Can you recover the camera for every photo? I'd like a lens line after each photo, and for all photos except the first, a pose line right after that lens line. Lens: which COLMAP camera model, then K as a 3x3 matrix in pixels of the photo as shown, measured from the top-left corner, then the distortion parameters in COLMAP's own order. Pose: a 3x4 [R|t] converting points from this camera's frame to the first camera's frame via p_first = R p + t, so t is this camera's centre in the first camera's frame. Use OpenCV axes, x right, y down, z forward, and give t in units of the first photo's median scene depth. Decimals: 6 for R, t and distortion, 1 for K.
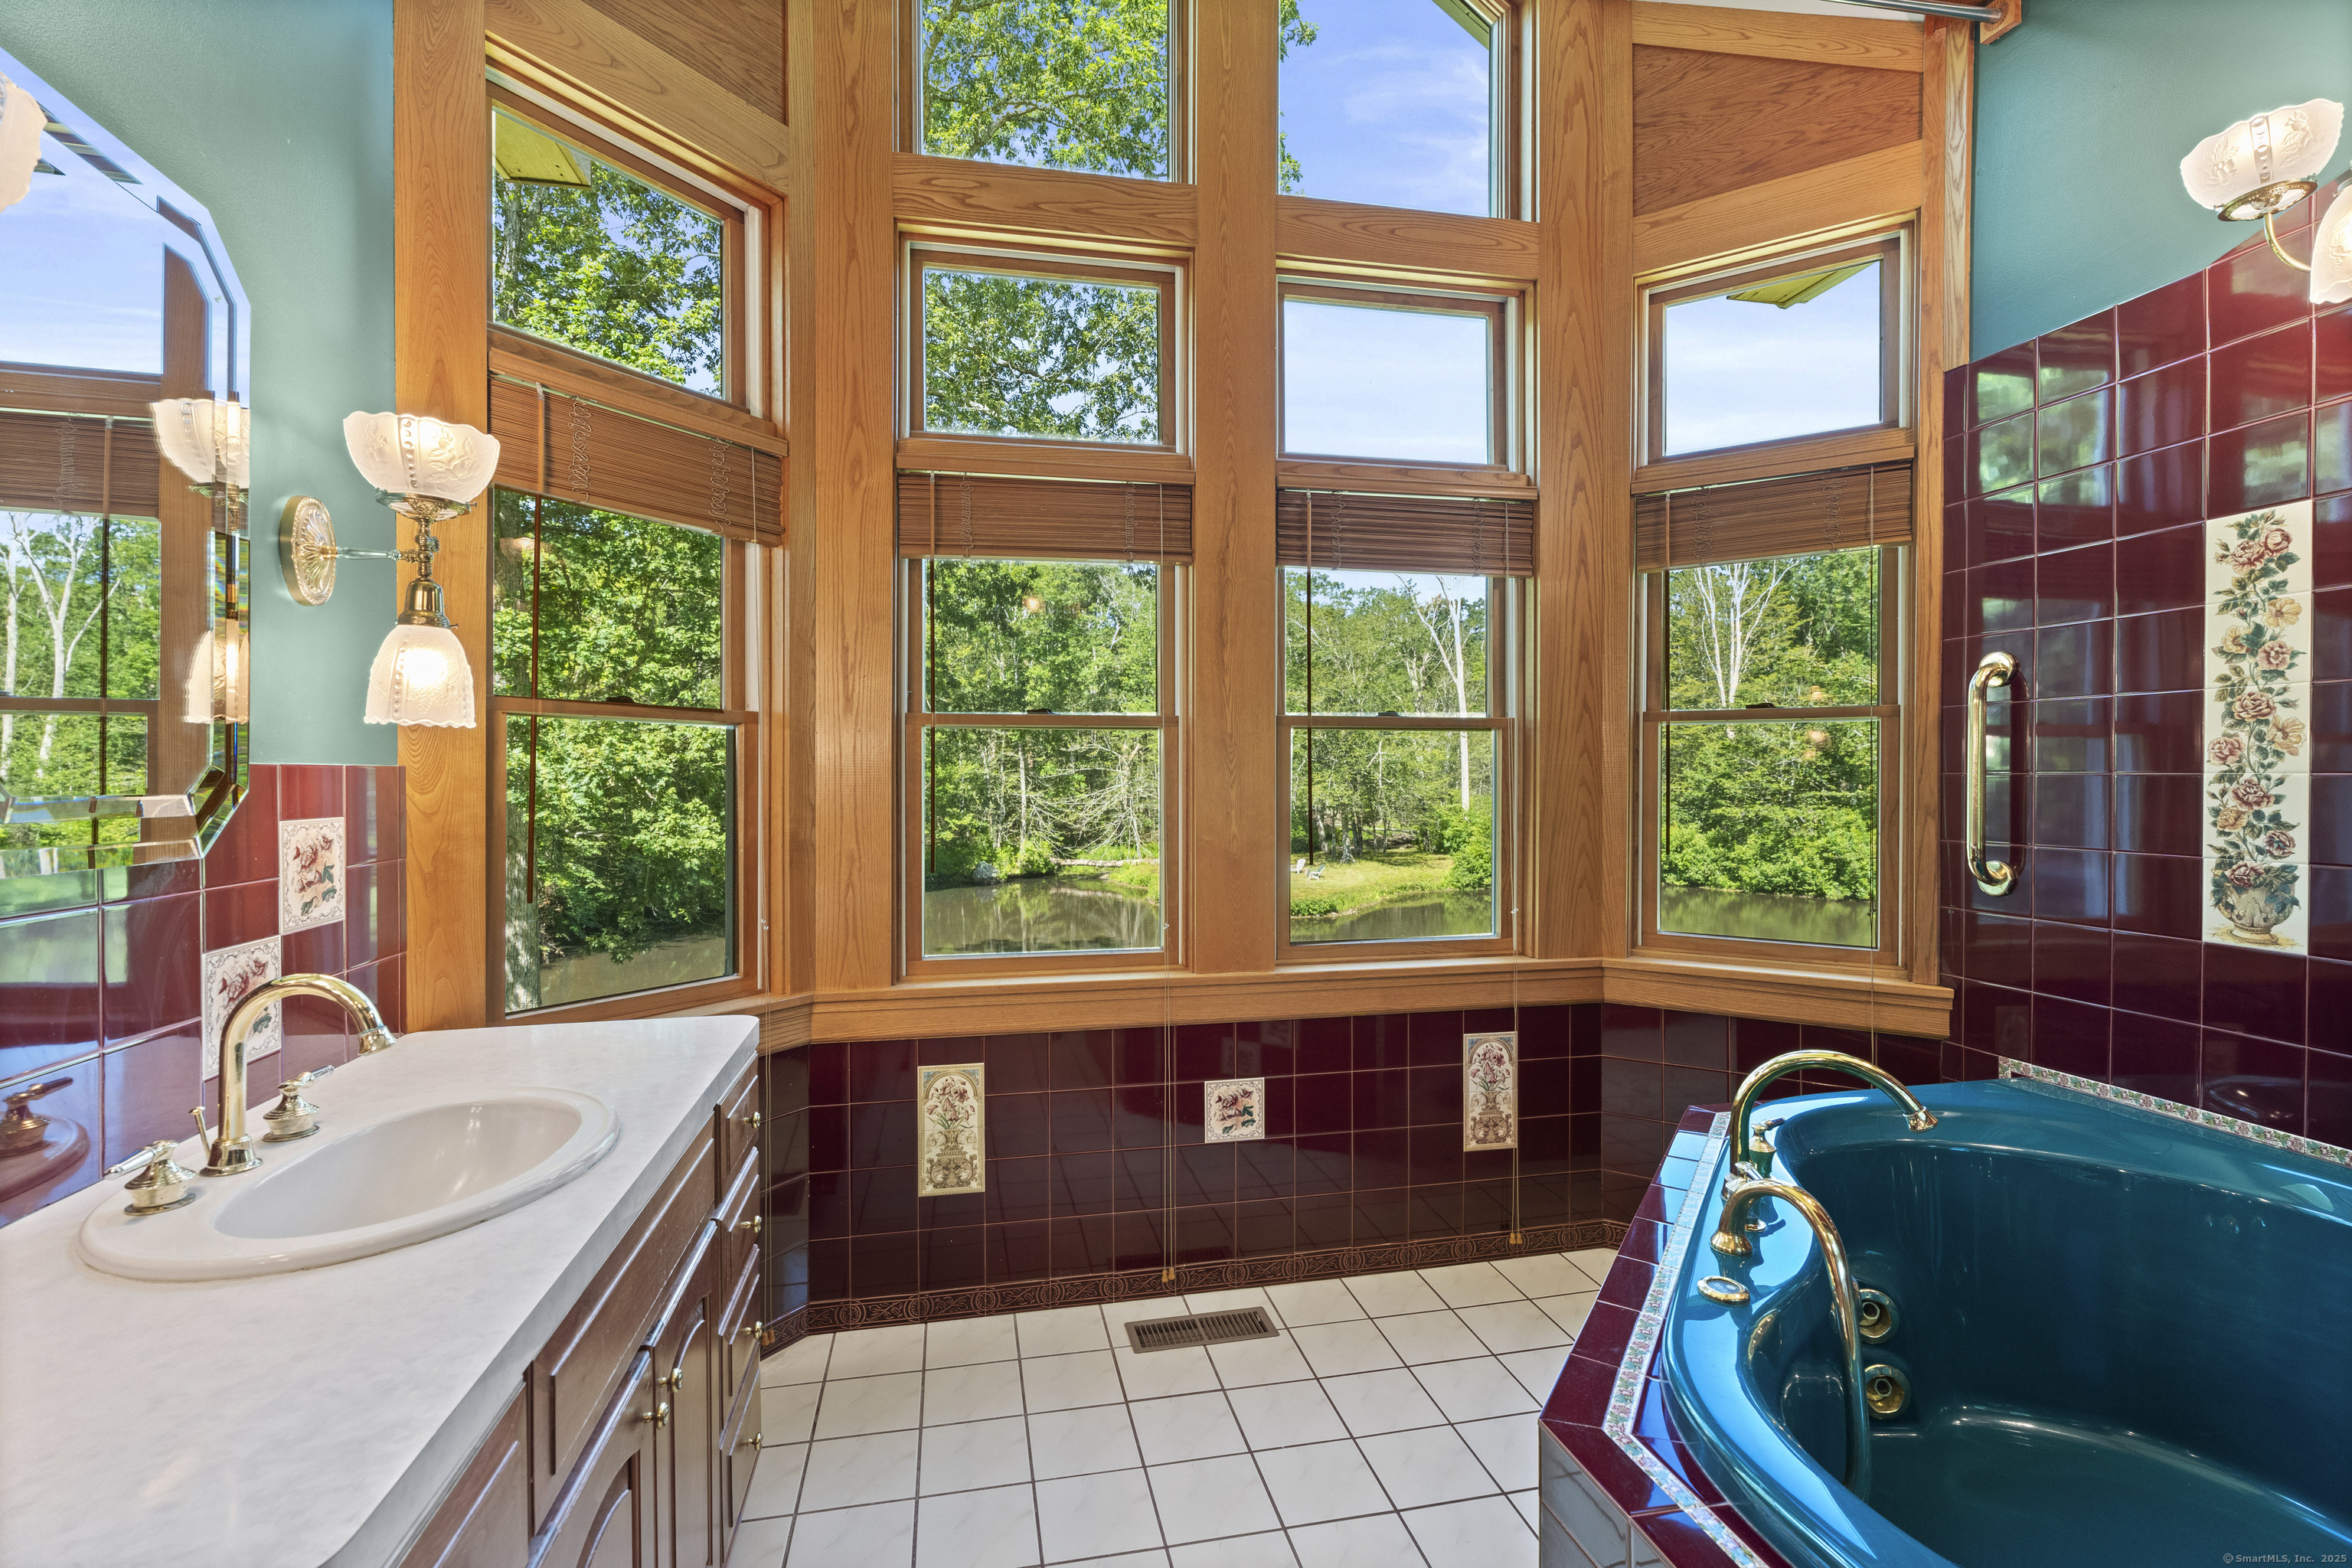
lens RADIAL K [[1045.0, 0, 1179.2], [0, 1045.0, 782.8], [0, 0, 1]] dist [-0.002945, -0.000646]
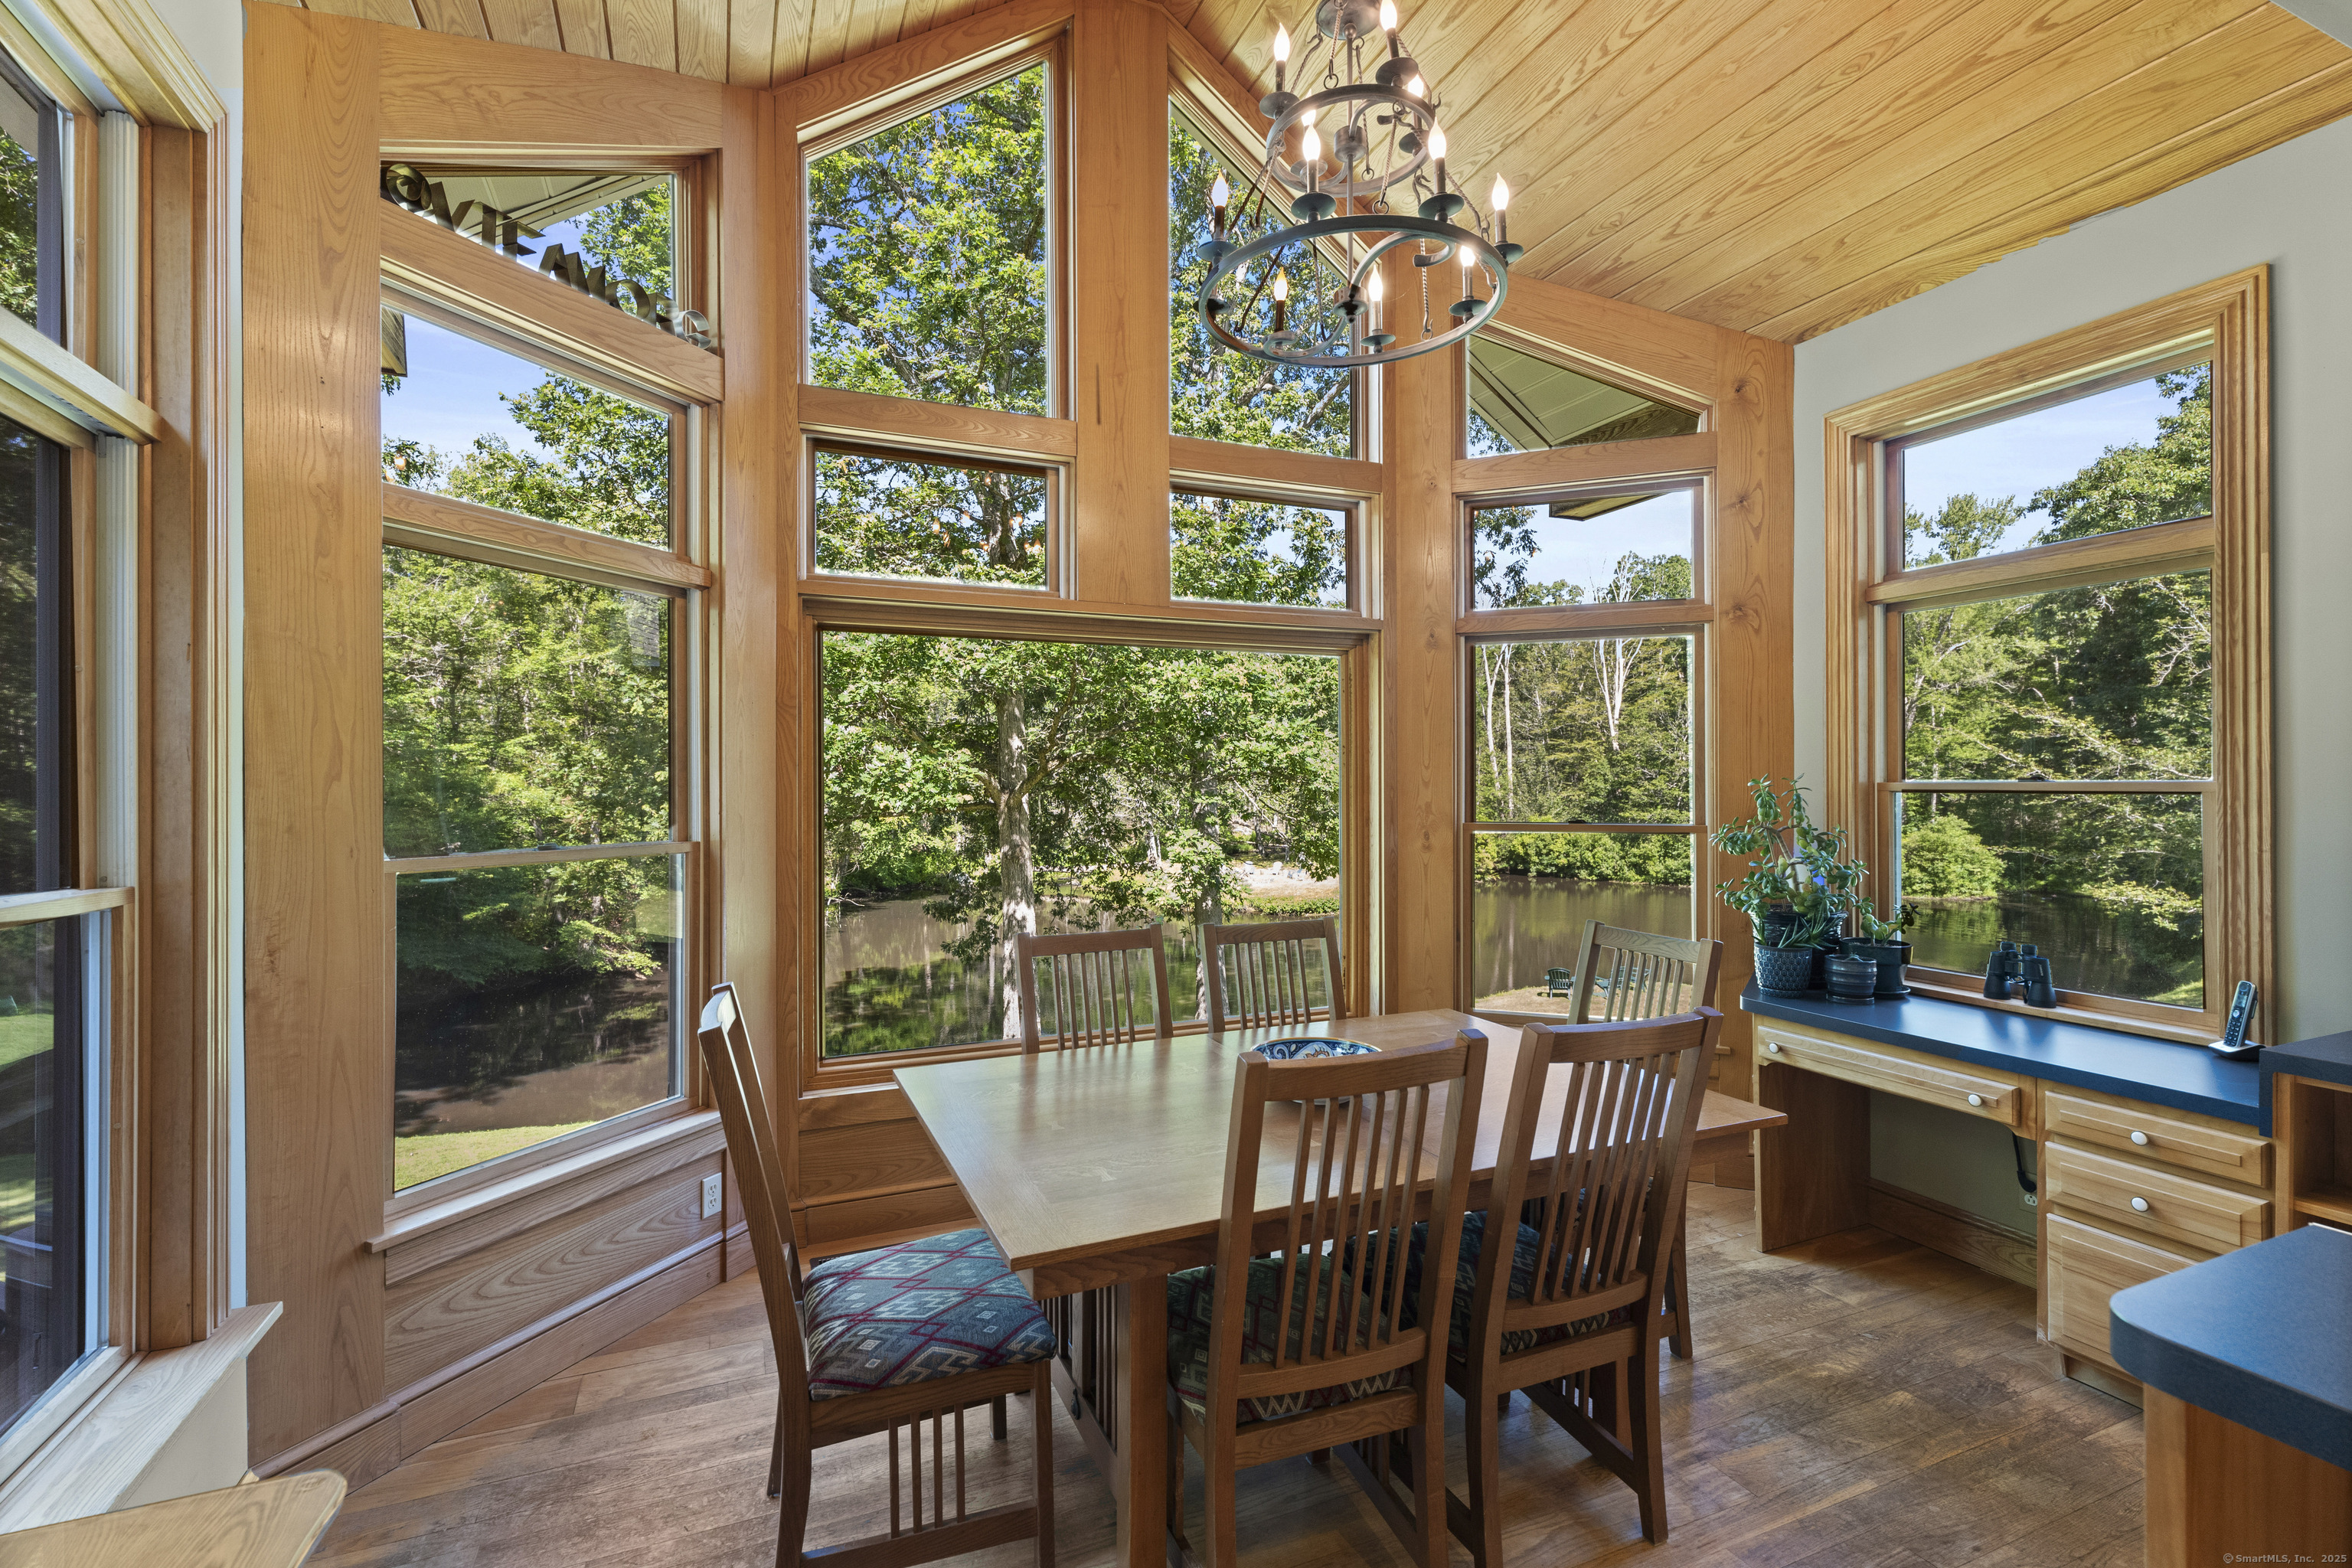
lens RADIAL K [[1045.0, 0, 1174.6], [0, 1045.0, 785.8], [0, 0, 1]] dist [-0.002945, -0.000646]
pose [[0.980695, -0.000652, 0.195541, -0.193611], [0.001621, 0.999987, -0.004797, -0.000070], [-0.195536, 0.005021, 0.980684, -0.031090]]
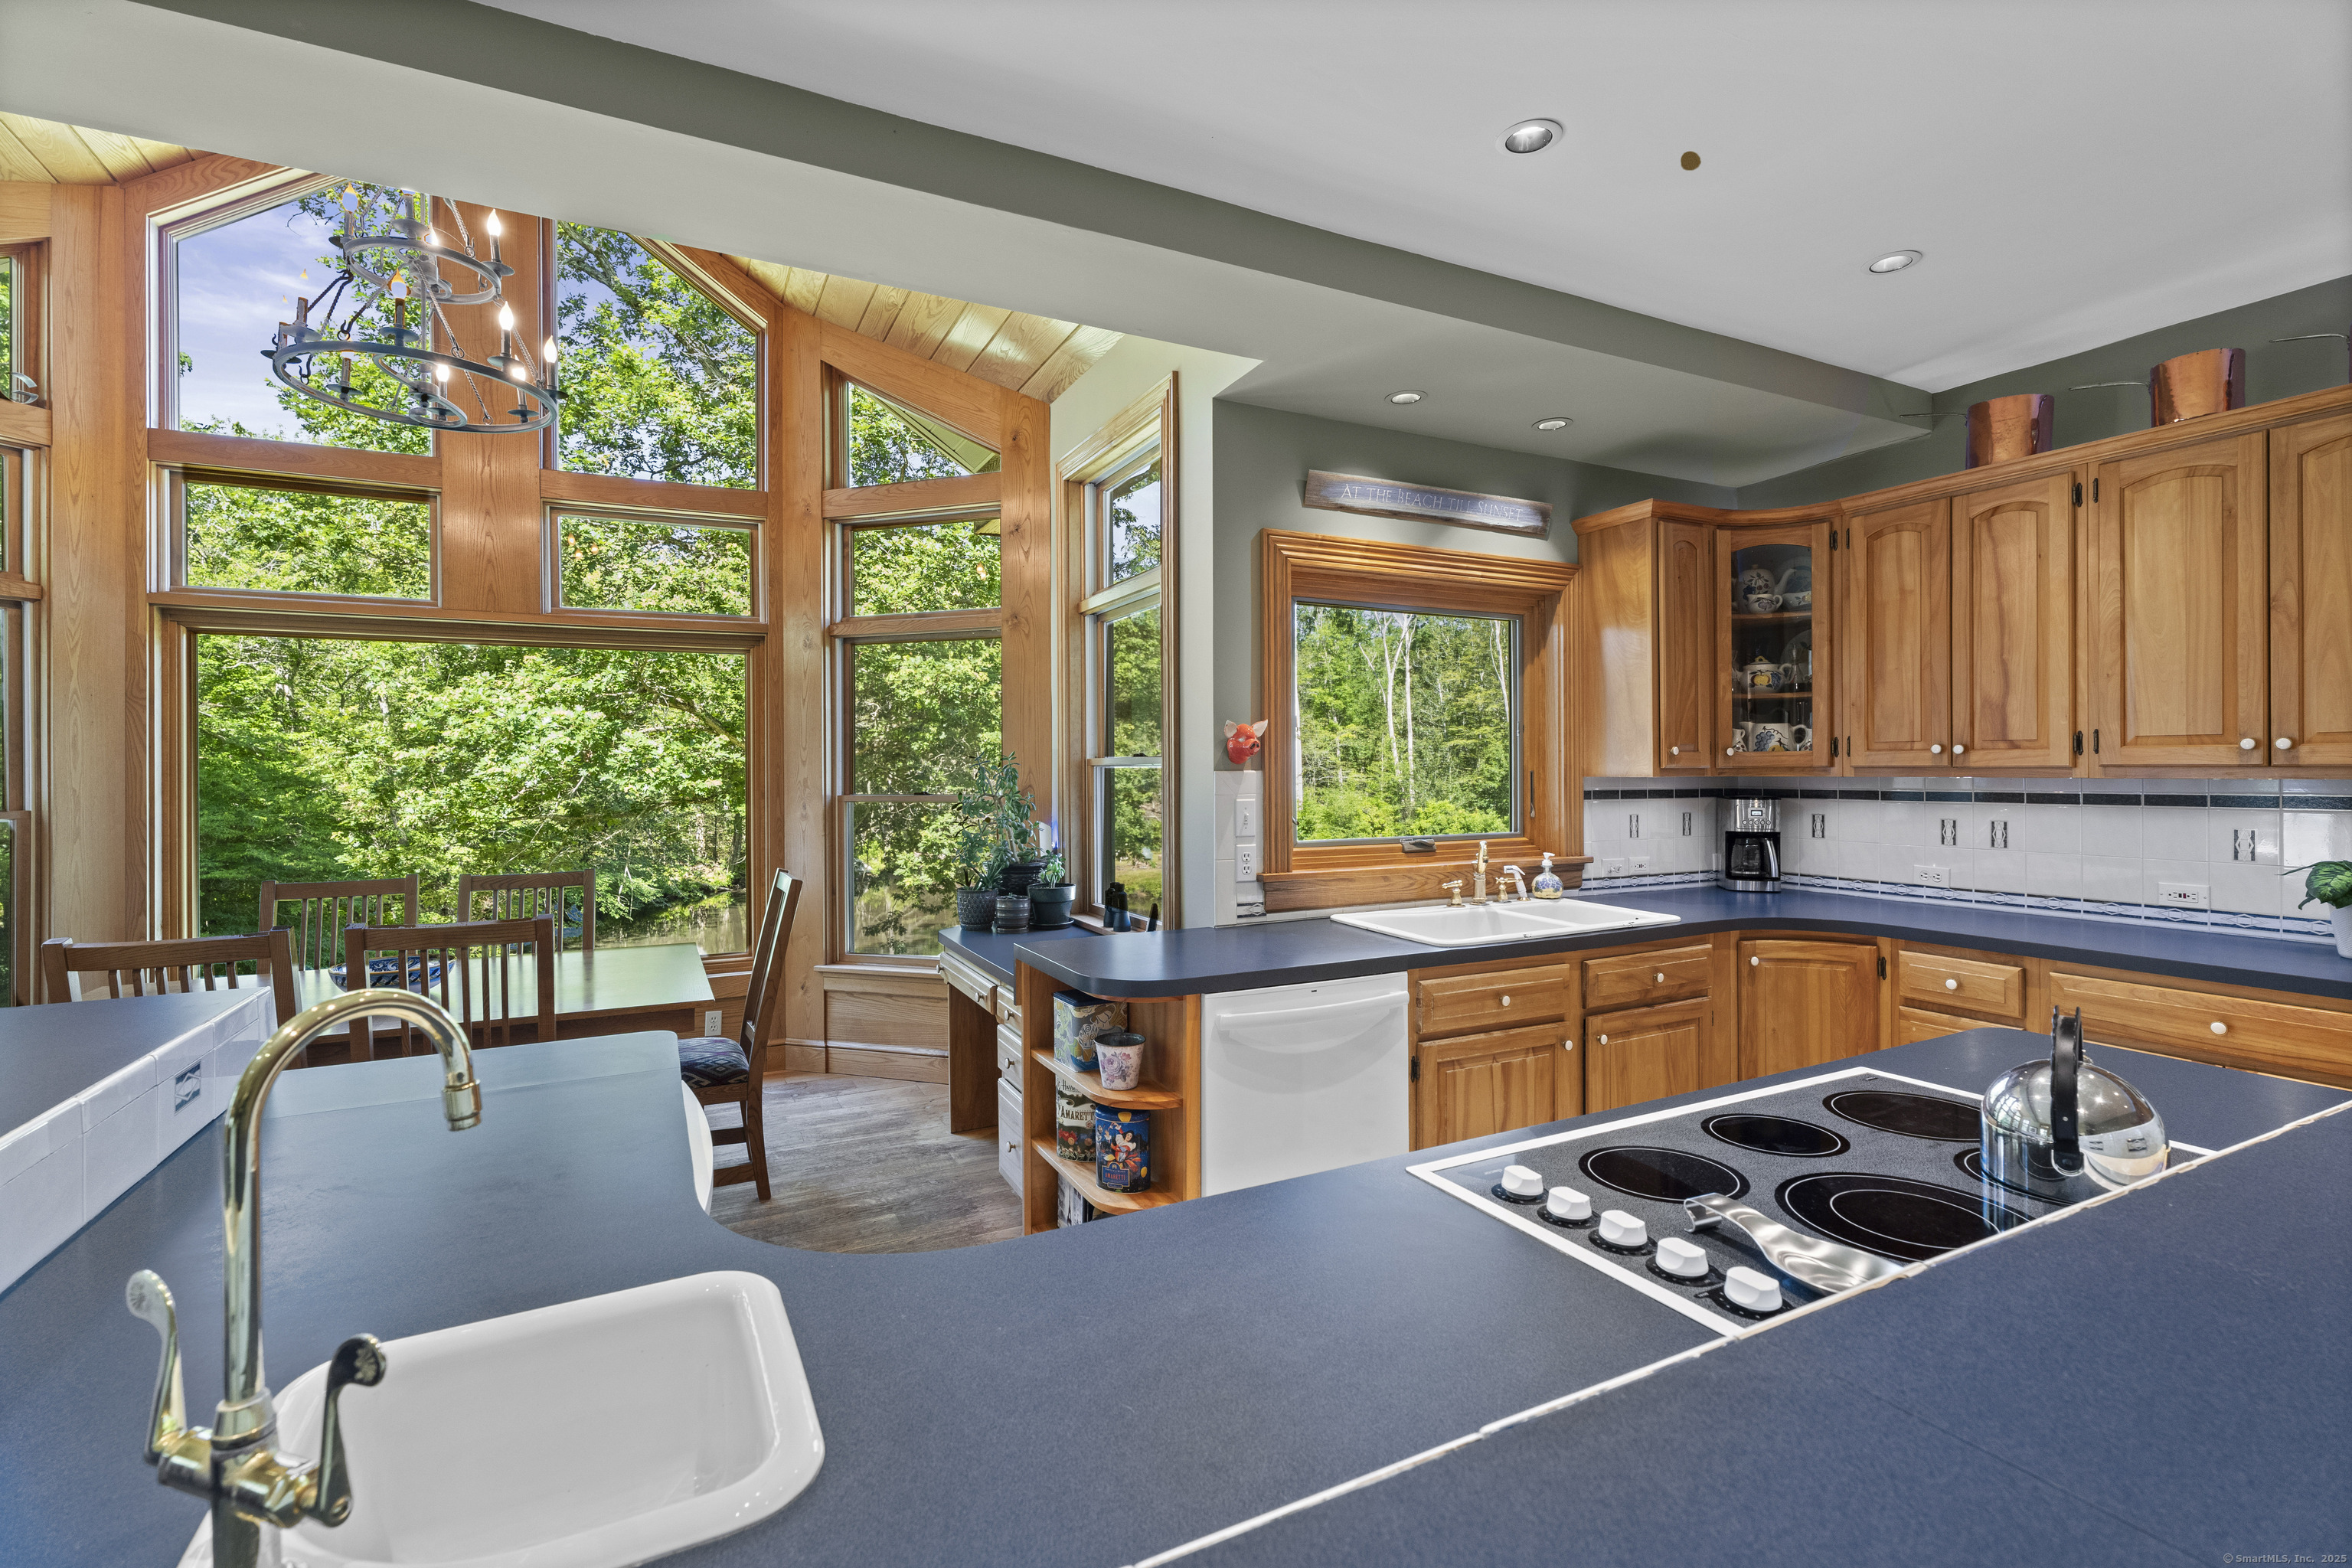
lens RADIAL K [[1045.0, 0, 1155.1], [0, 1045.0, 773.4], [0, 0, 1]] dist [-0.002945, -0.000646]
pose [[0.966571, -0.004296, 0.256364, -0.161261], [0.005462, 0.999978, -0.003836, 0.000739], [-0.256341, 0.005108, 0.966573, -0.050977]]
